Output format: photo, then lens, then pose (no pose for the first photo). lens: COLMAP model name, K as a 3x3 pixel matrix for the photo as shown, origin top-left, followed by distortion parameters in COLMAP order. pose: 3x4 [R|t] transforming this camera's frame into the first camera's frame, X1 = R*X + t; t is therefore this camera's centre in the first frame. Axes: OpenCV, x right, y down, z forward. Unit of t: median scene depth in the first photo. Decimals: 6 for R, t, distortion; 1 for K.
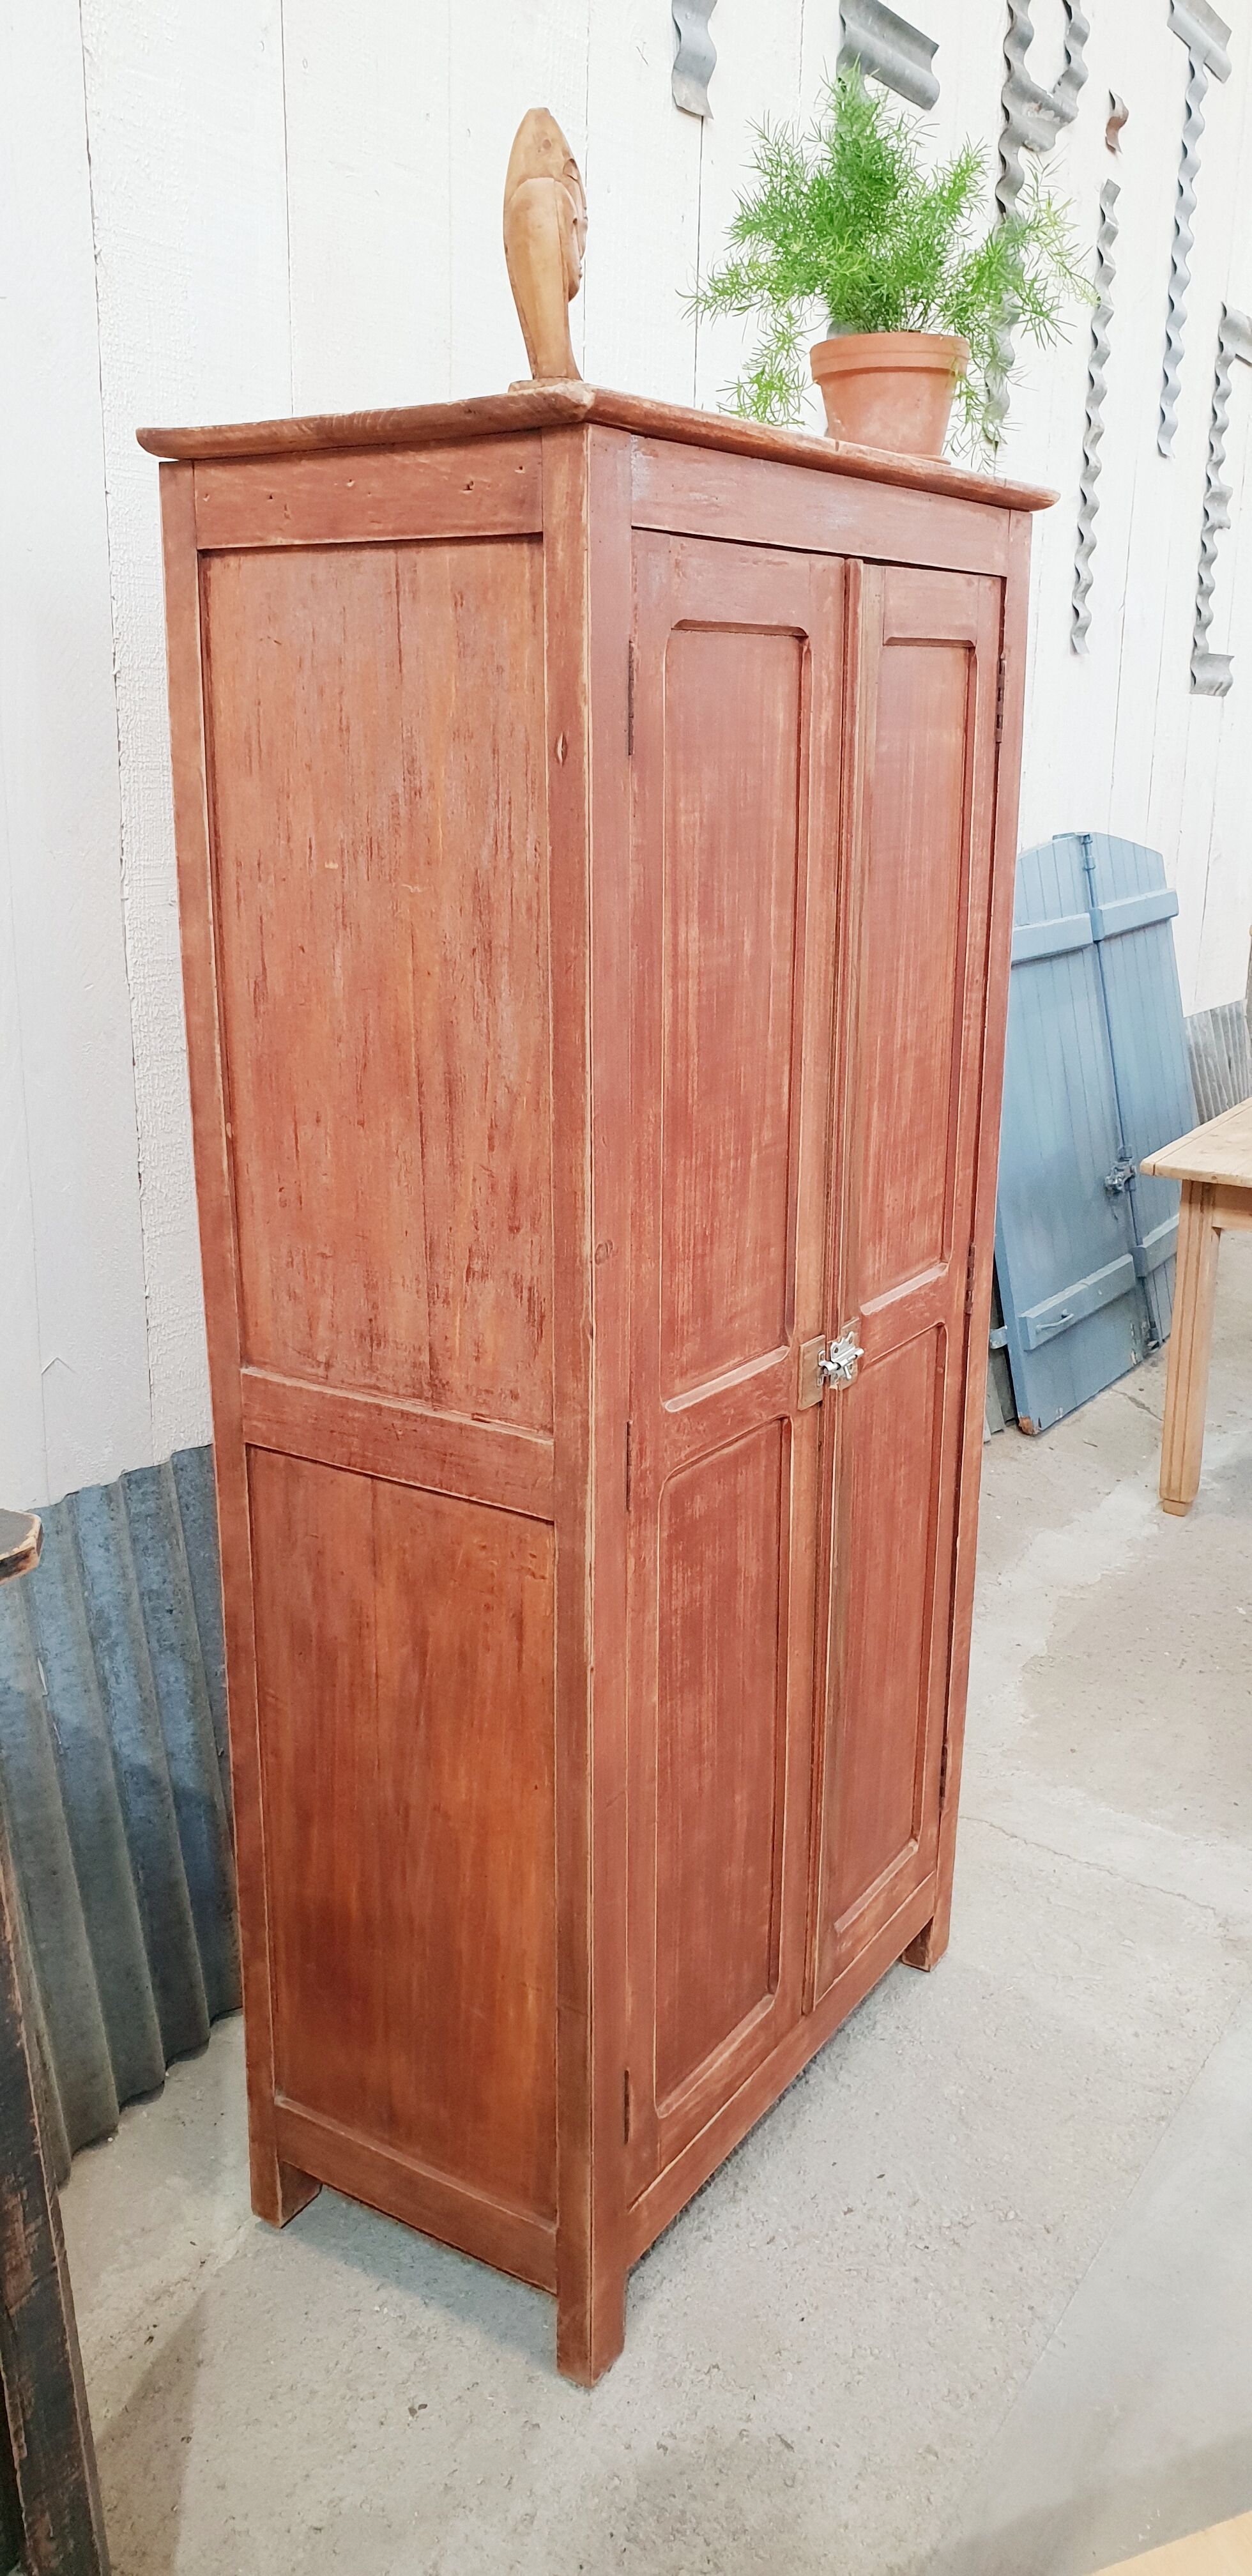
lens RADIAL K [[1986.2, 0, 577.6], [0, 1986.2, 1304.1], [0, 0, 1]] dist [0.005865, -0.000312]
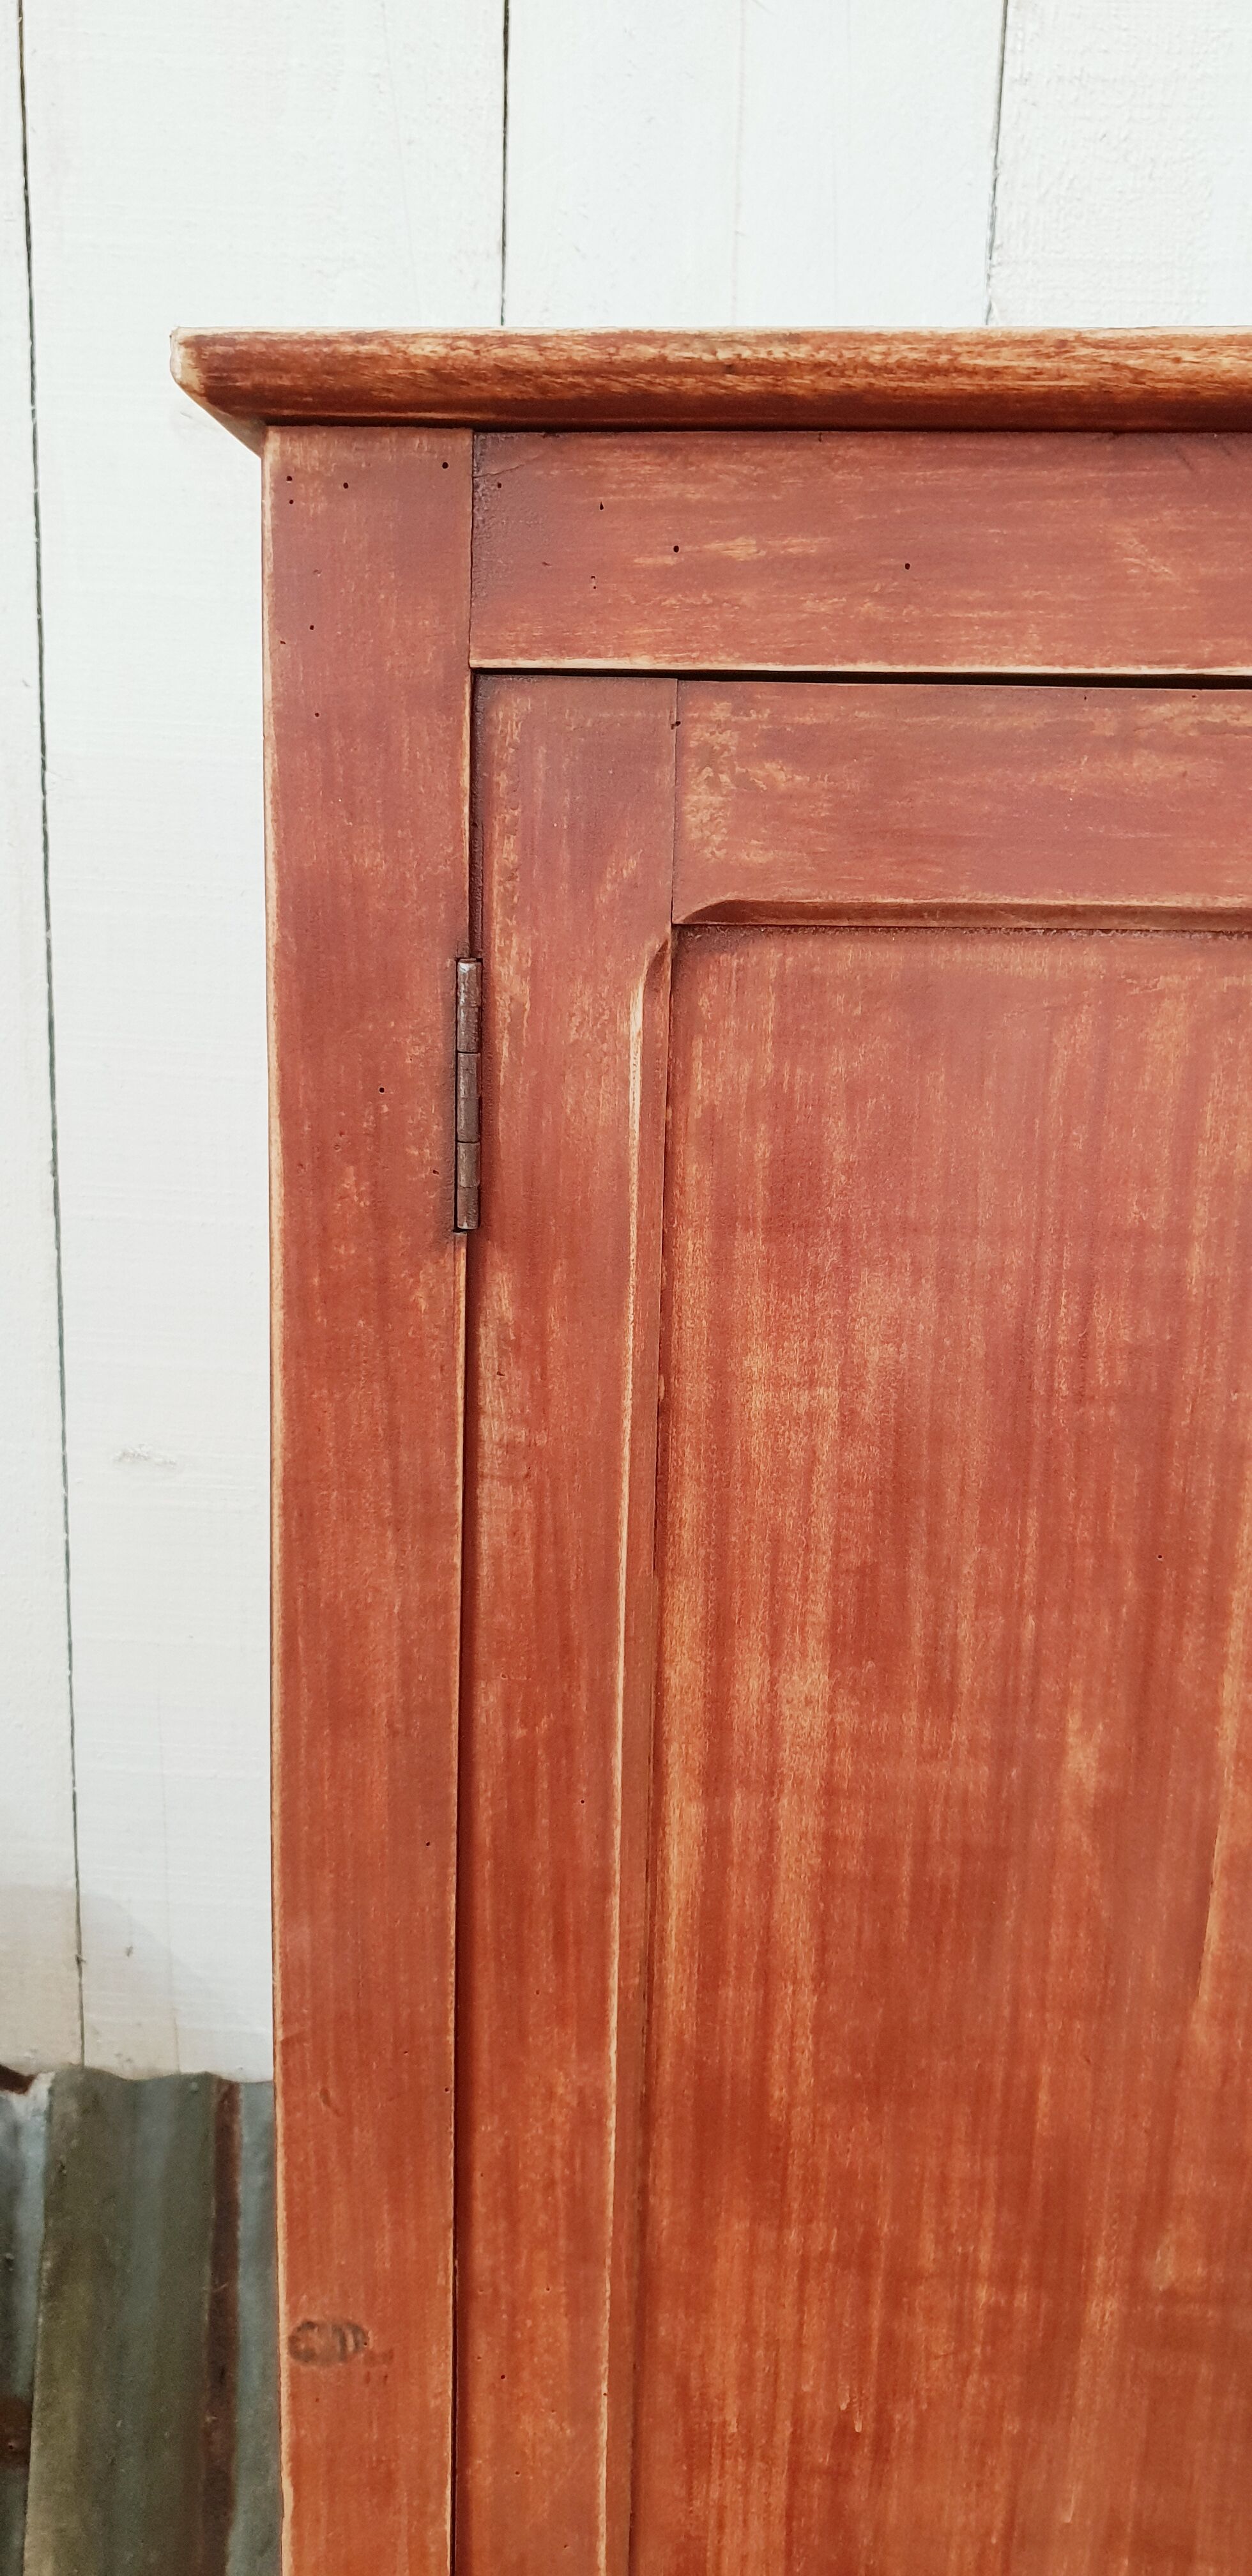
lens RADIAL K [[1986.2, 0, 639.1], [0, 1986.2, 1307.3], [0, 0, 1]] dist [0.005865, -0.000312]
pose [[0.491235, 0.186146, -0.850904, 0.314012], [-0.271434, 0.960968, 0.053523, -0.239410], [0.827654, 0.204672, 0.522588, 0.676725]]
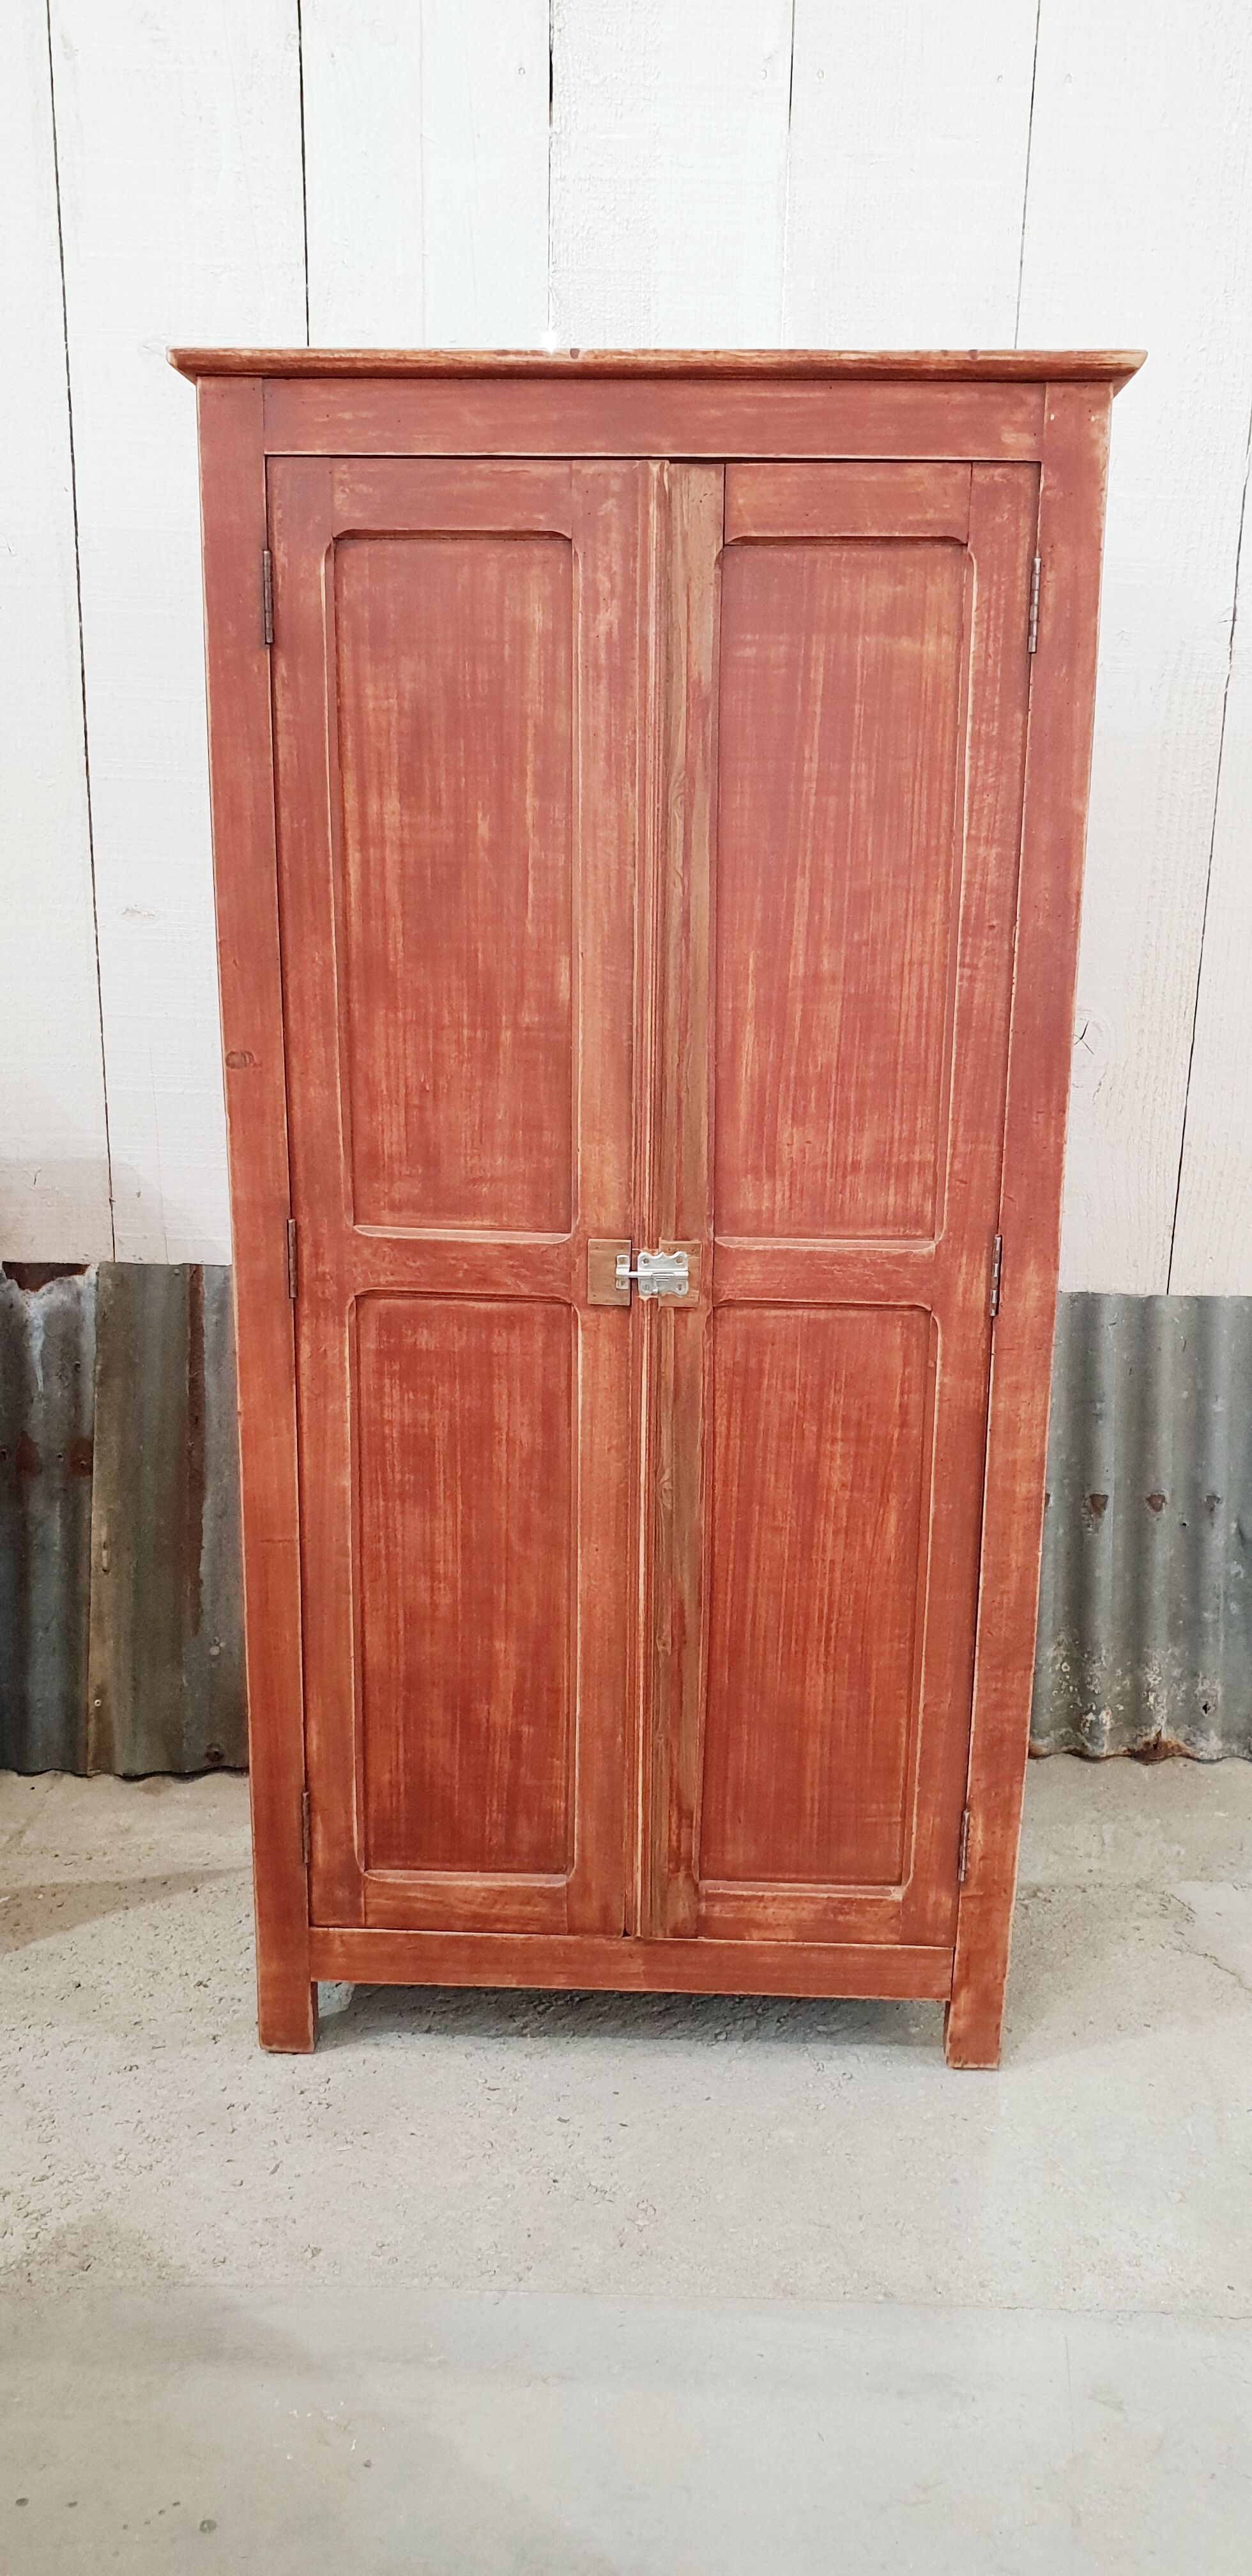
lens RADIAL K [[1986.2, 0, 649.2], [0, 1986.2, 1299.5], [0, 0, 1]] dist [0.005865, -0.000312]
pose [[0.526681, 0.240211, -0.815417, 1.001197], [-0.257897, 0.959185, 0.115986, -0.078227], [0.809997, 0.149206, 0.567135, 0.462038]]
